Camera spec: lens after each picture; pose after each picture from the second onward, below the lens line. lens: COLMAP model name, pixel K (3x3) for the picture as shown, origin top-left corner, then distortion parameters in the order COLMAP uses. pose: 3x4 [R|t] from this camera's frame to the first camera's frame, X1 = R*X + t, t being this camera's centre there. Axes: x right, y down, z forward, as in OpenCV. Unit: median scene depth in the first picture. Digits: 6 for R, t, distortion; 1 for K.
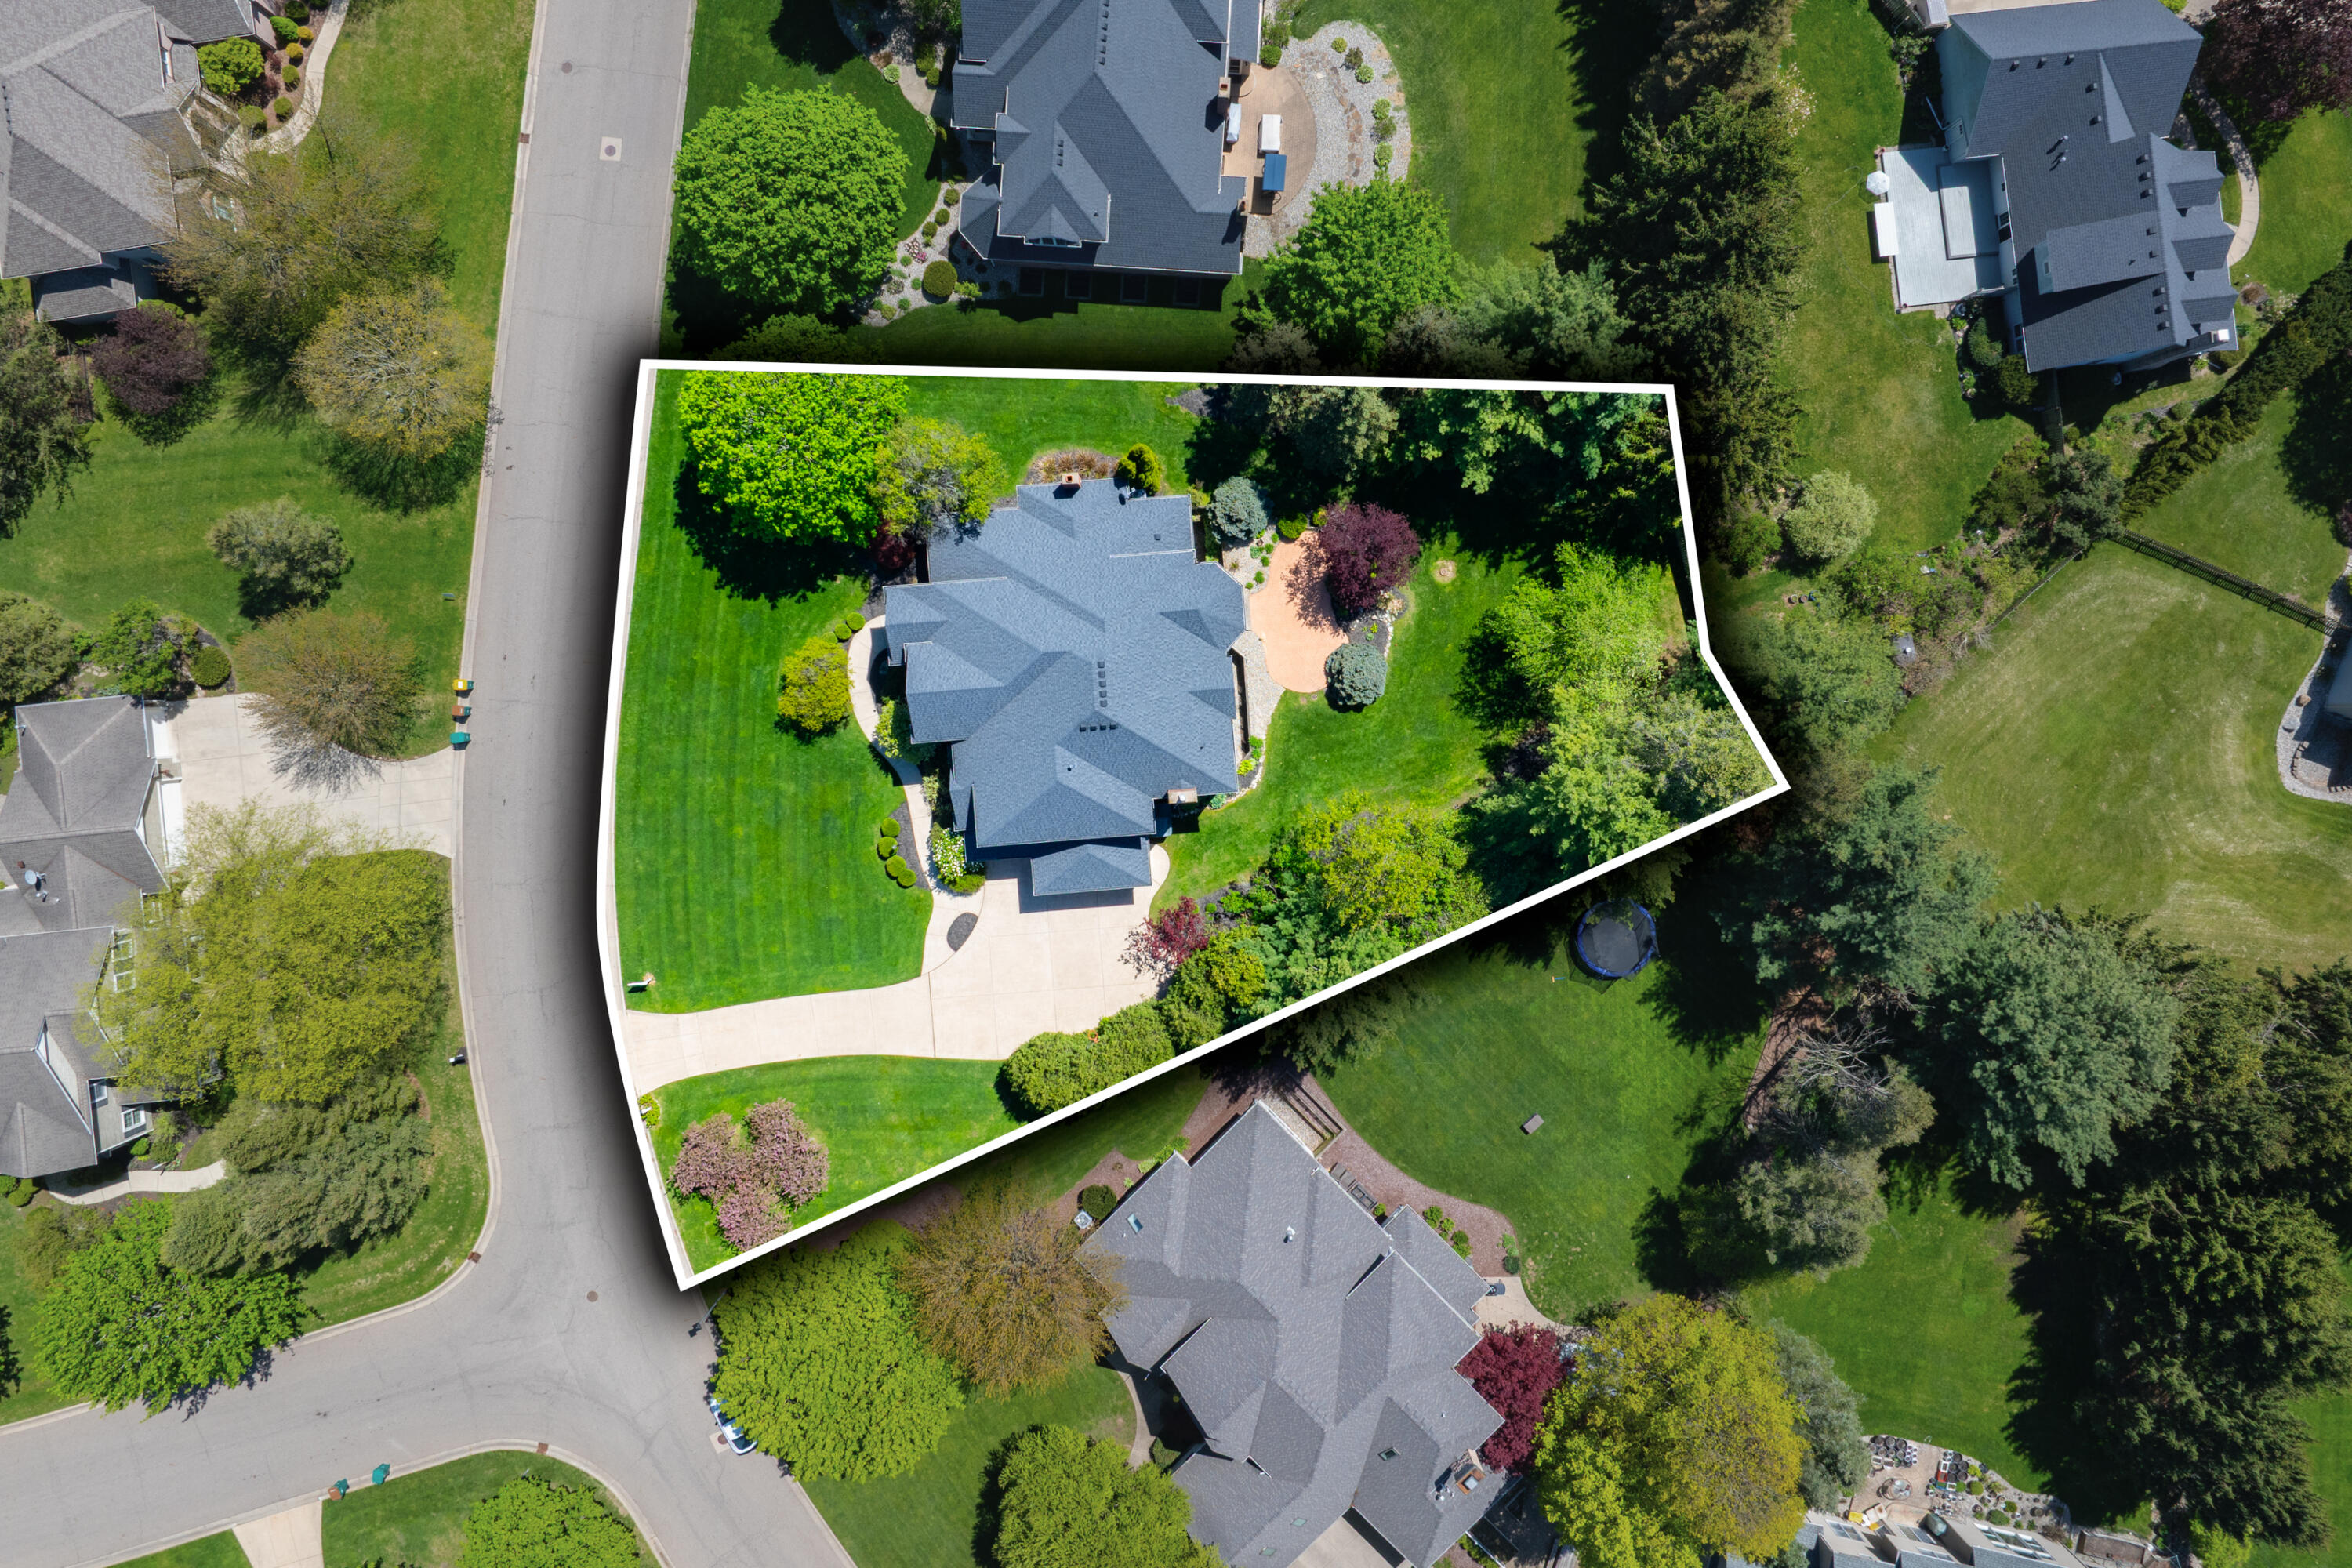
lens RADIAL K [[1658.1, 0, 1176.0], [0, 1658.1, 784.0], [0, 0, 1]] dist [-0.035702, -0.002372]
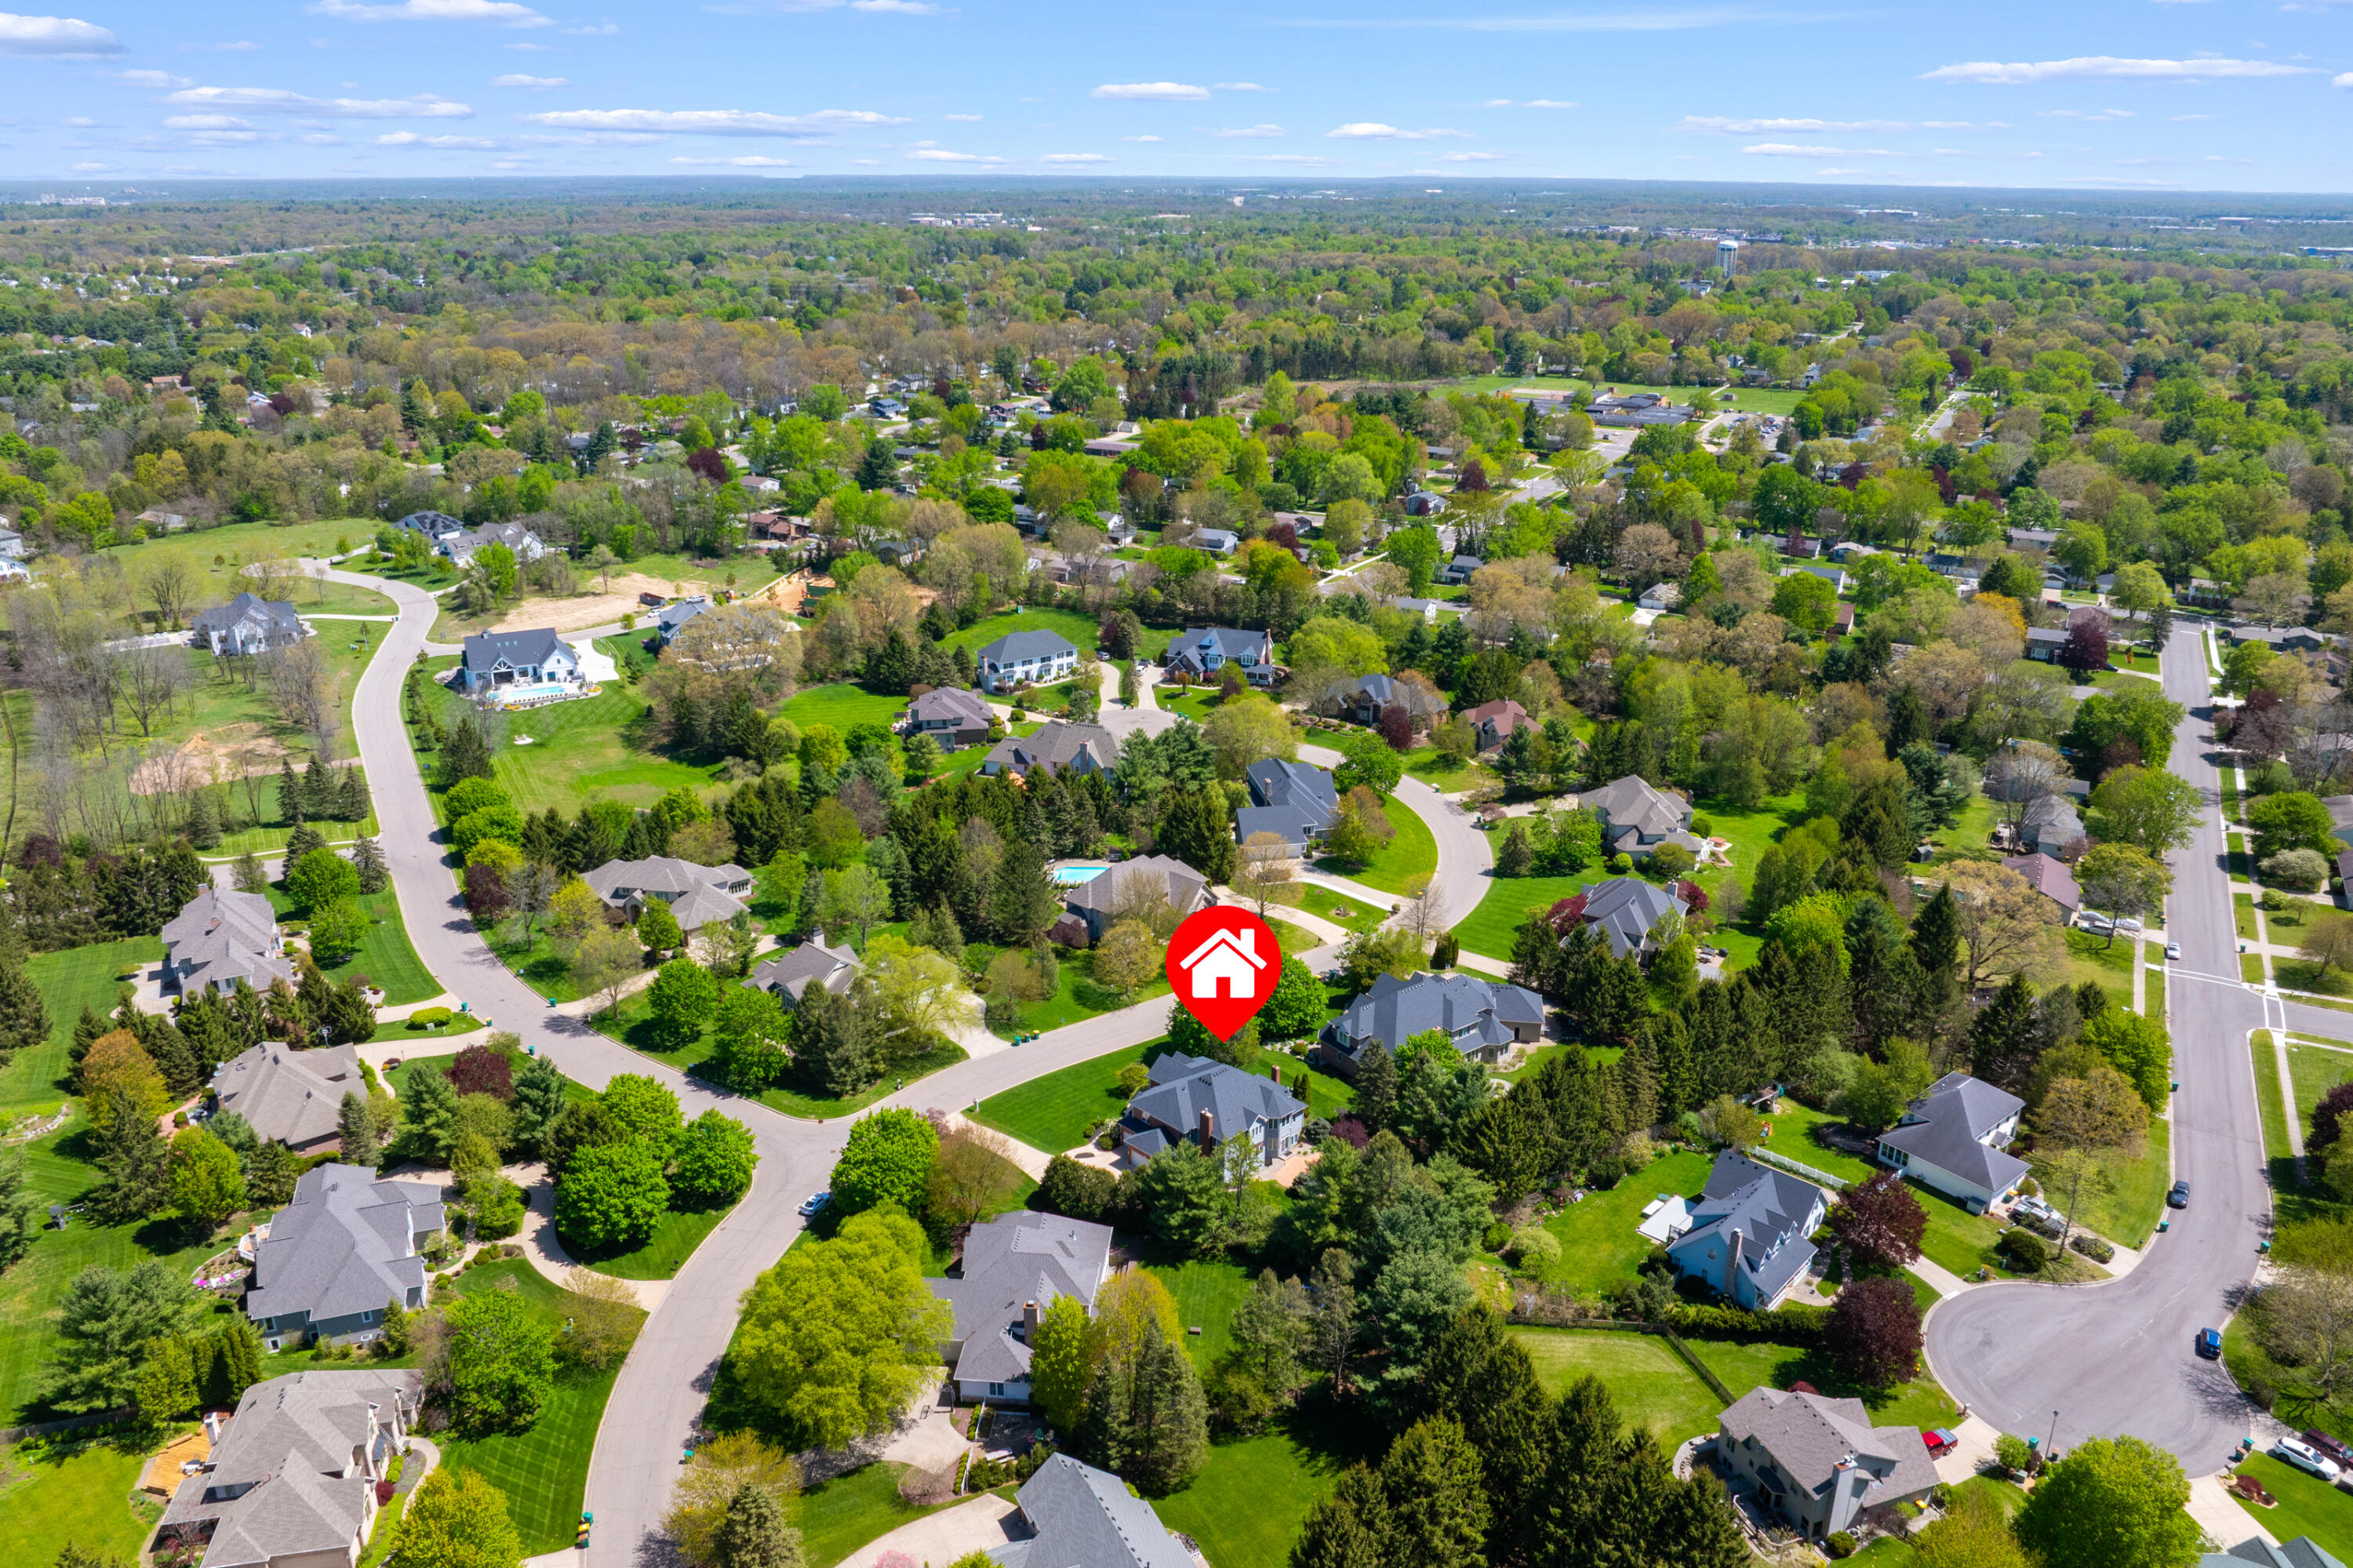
lens RADIAL K [[1727.5, 0, 1176.5], [0, 1727.5, 784.0], [0, 0, 1]] dist [-0.006773, -0.001387]
pose [[0.655398, 0.266402, -0.706741, 1.362238], [-0.755219, 0.218966, -0.617817, 1.246338], [-0.009836, 0.938661, 0.344702, -0.193635]]
